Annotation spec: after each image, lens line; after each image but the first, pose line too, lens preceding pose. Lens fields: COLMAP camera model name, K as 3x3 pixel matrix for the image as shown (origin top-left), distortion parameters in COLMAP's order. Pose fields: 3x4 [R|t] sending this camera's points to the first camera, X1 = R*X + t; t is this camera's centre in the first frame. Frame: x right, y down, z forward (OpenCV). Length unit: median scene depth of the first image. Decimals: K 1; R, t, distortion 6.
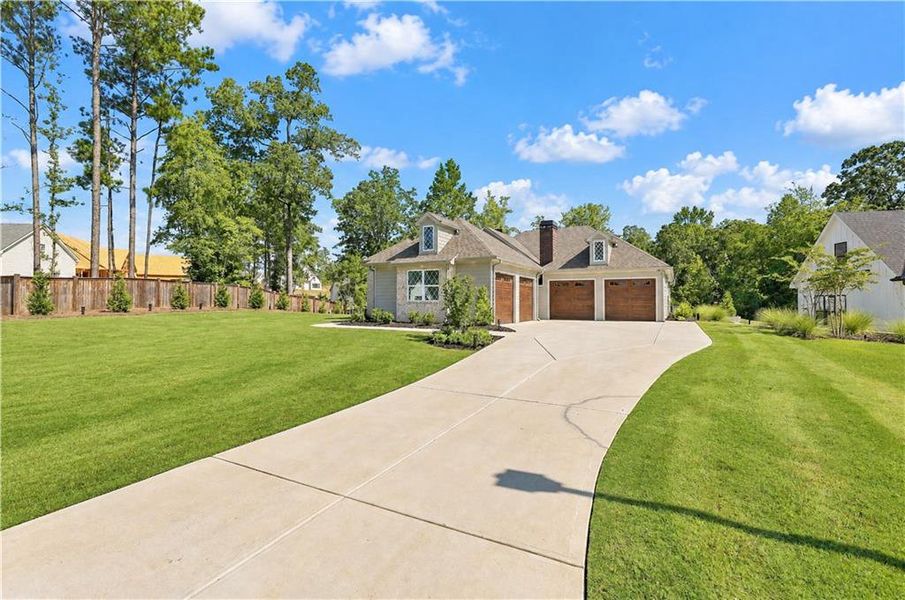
lens RADIAL K [[400.0, 0, 447.8], [0, 400.0, 296.4], [0, 0, 1]] dist [-0.001837, -0.000350]
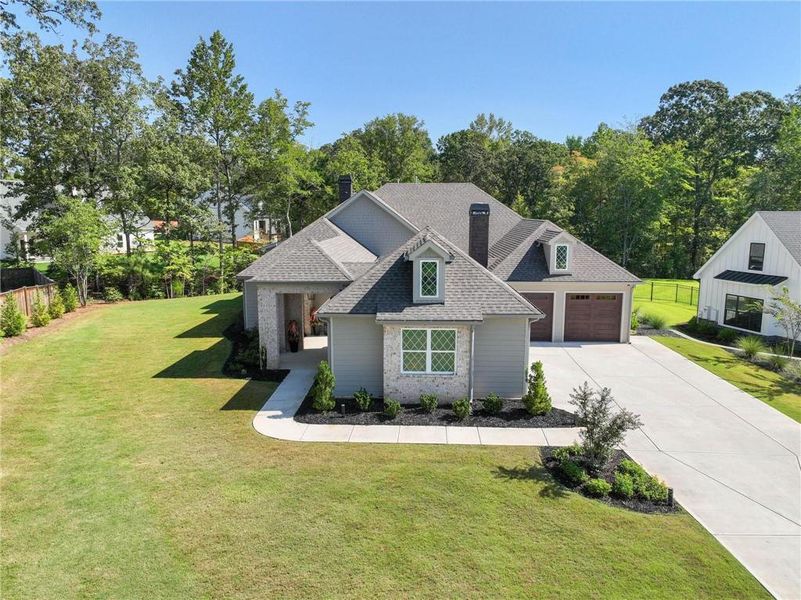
lens RADIAL K [[557.7, 0, 400.5], [0, 557.7, 300.0], [0, 0, 1]] dist [0.007321, 0.002046]
pose [[0.894649, -0.070364, 0.441193, -0.404767], [-0.003758, 0.986299, 0.164922, -0.210975], [-0.446753, -0.149206, 0.882128, 0.147543]]
